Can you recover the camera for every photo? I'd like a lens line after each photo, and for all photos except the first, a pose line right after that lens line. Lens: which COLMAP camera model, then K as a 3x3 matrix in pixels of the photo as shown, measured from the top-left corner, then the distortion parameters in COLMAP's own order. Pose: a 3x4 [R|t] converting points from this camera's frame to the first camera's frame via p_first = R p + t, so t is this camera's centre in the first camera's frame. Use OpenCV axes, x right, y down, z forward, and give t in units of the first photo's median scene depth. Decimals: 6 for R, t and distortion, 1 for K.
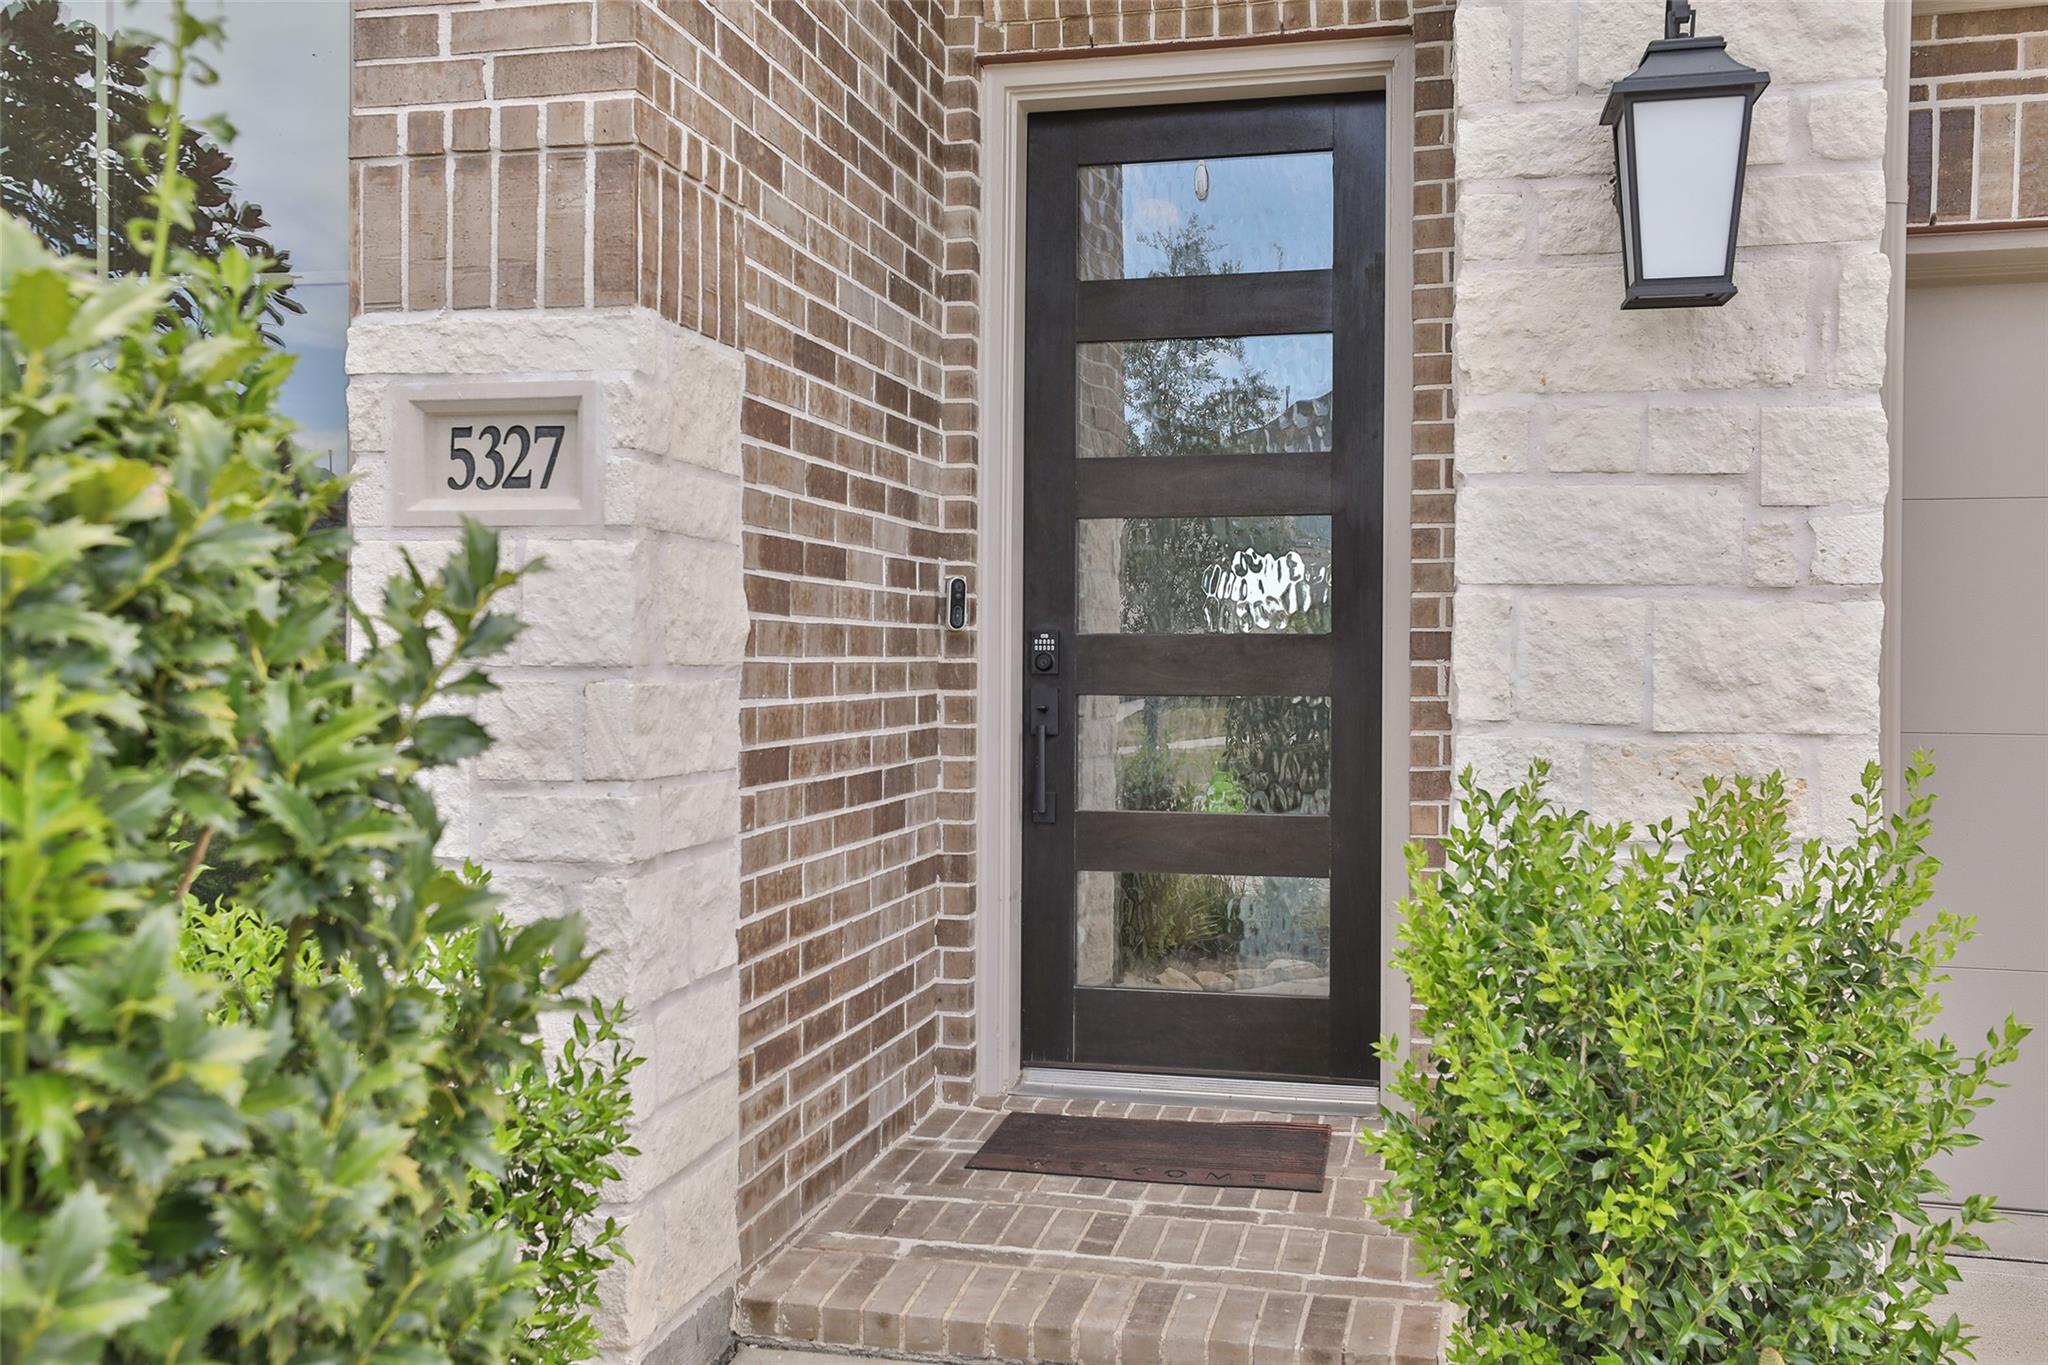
lens RADIAL K [[1840.3, 0, 1024.0], [0, 1840.3, 682.5], [0, 0, 1]] dist [-0.000060, 0.000080]
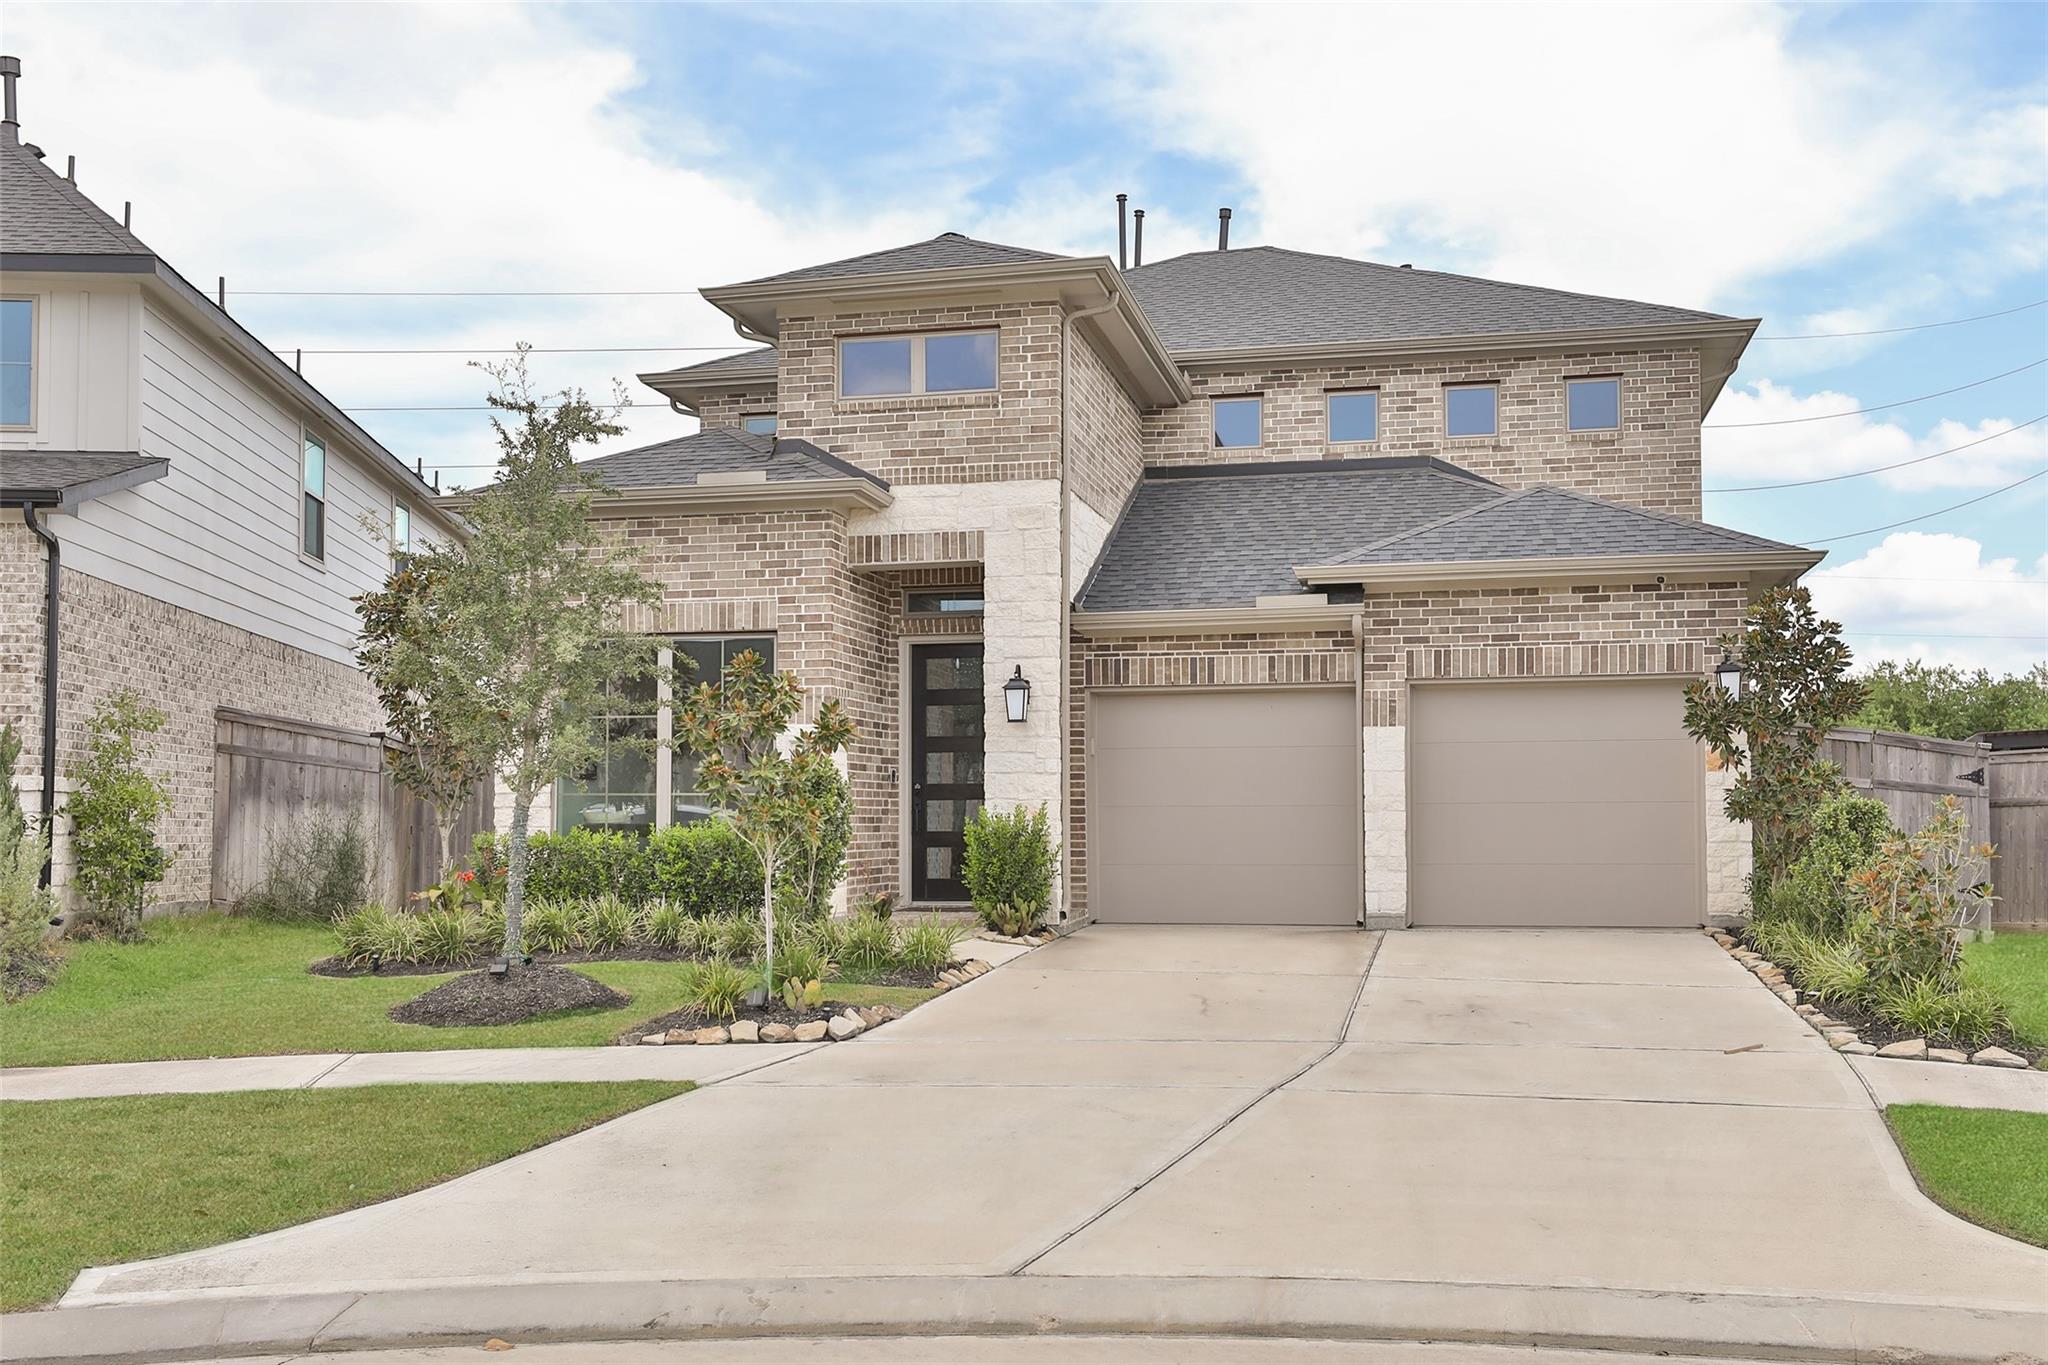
lens RADIAL K [[1852.3, 0, 1023.7], [0, 1852.3, 635.2], [0, 0, 1]] dist [0.015512, 0.006439]
pose [[0.999814, -0.013403, 0.013873, 0.187356], [0.014837, 0.993922, -0.109080, 0.091484], [-0.012327, 0.109265, 0.993936, -2.913868]]
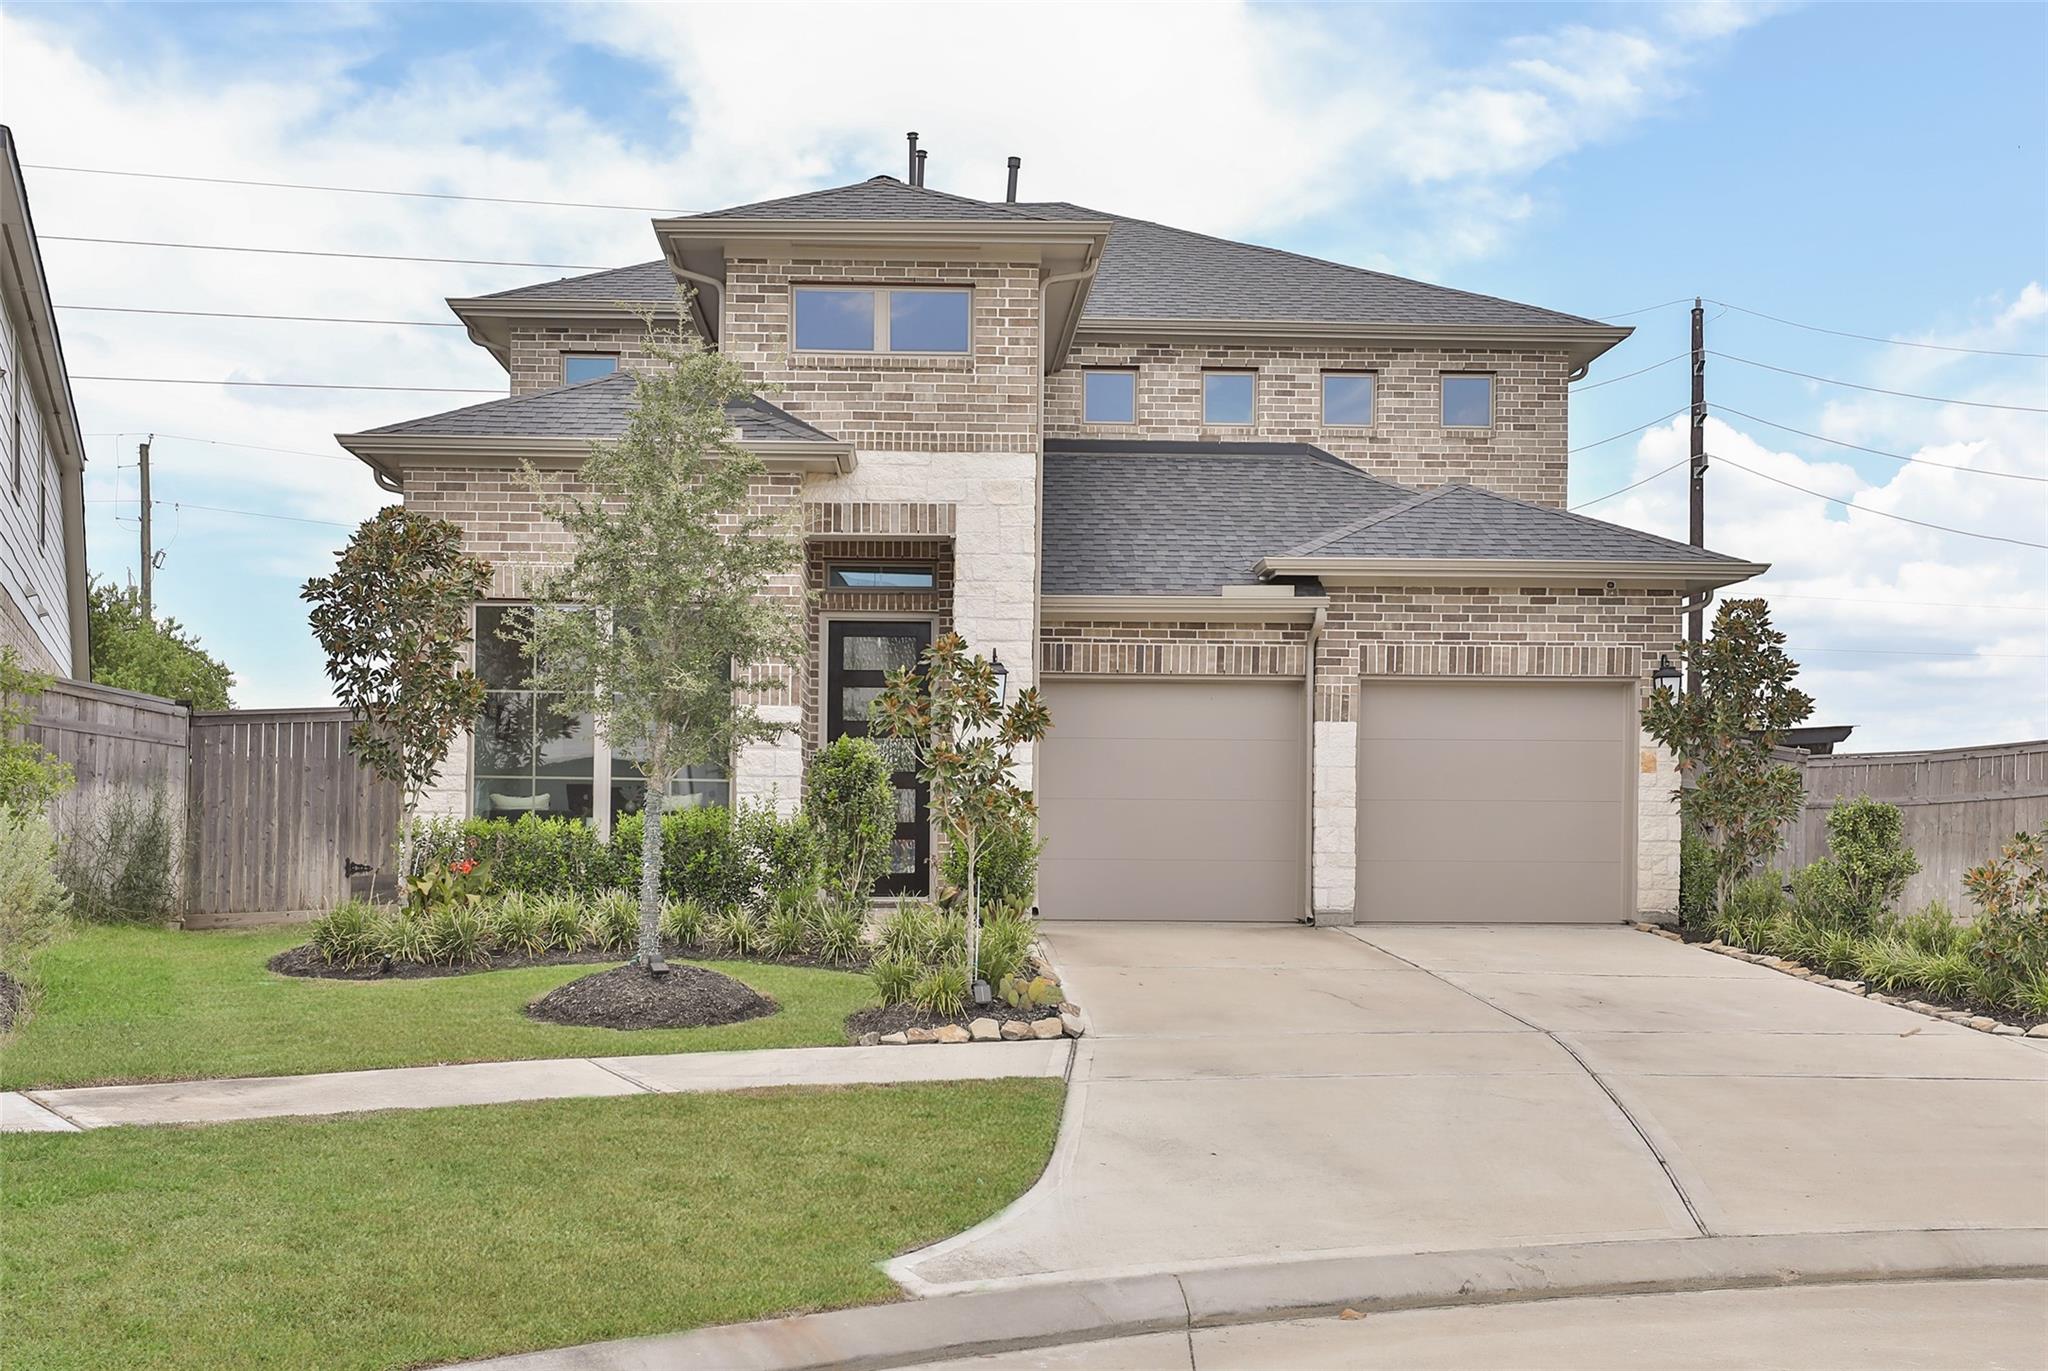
lens RADIAL K [[2049.6, 0, 1024.0], [0, 2049.6, 685.5], [0, 0, 1]] dist [0.012405, 0.009265]
pose [[0.966939, 0.013264, 0.254661, -0.661557], [0.004229, 0.997675, -0.068021, 0.081007], [-0.254971, 0.066849, 0.964635, -2.973933]]
